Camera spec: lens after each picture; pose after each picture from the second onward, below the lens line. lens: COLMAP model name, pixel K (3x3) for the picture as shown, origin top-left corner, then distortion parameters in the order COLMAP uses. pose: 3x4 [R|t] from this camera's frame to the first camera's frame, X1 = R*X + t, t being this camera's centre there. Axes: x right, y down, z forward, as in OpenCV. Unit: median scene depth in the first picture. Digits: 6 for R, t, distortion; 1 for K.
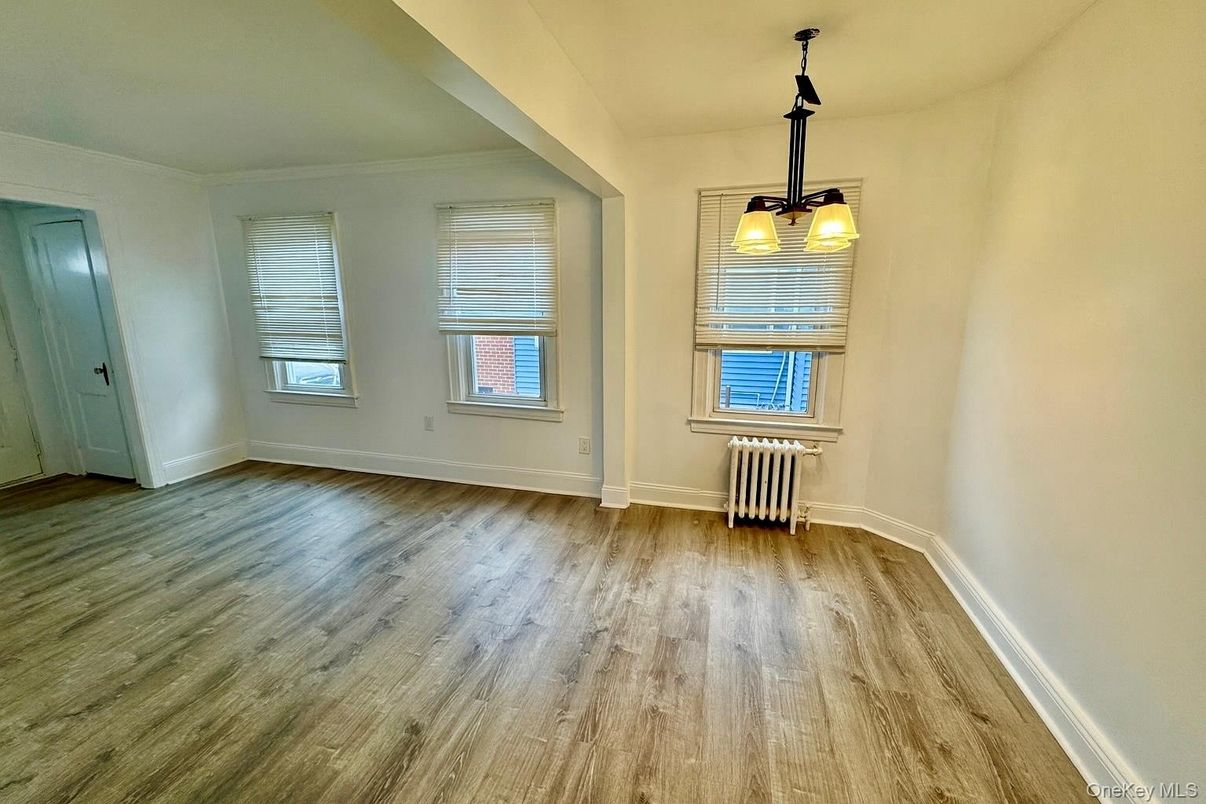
lens RADIAL K [[456.6, 0, 603.0], [0, 456.6, 402.0], [0, 0, 1]] dist [-0.001703, -0.000441]
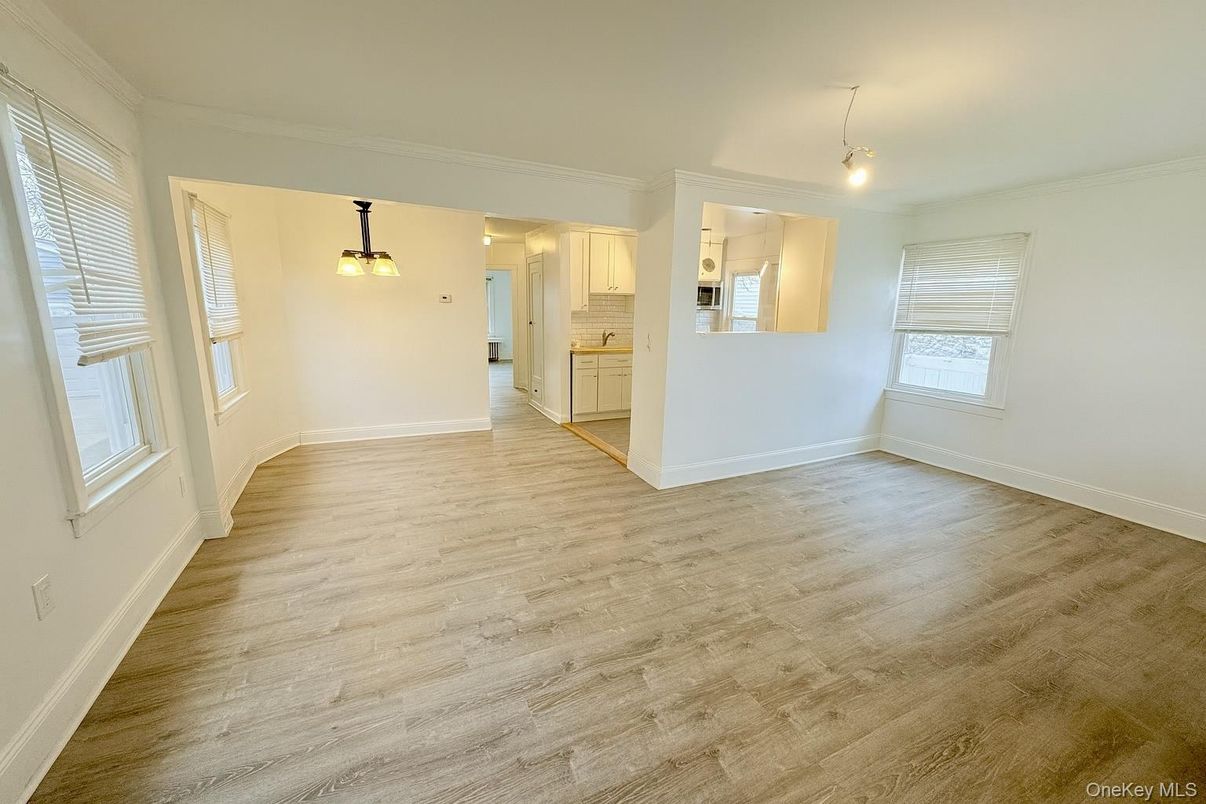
lens RADIAL K [[456.6, 0, 603.0], [0, 456.6, 402.0], [0, 0, 1]] dist [-0.001703, -0.000441]
pose [[-0.654349, -0.153200, 0.740511, -1.749207], [0.154306, 0.931607, 0.329086, -0.292971], [-0.740282, 0.329602, -0.585956, 1.487353]]
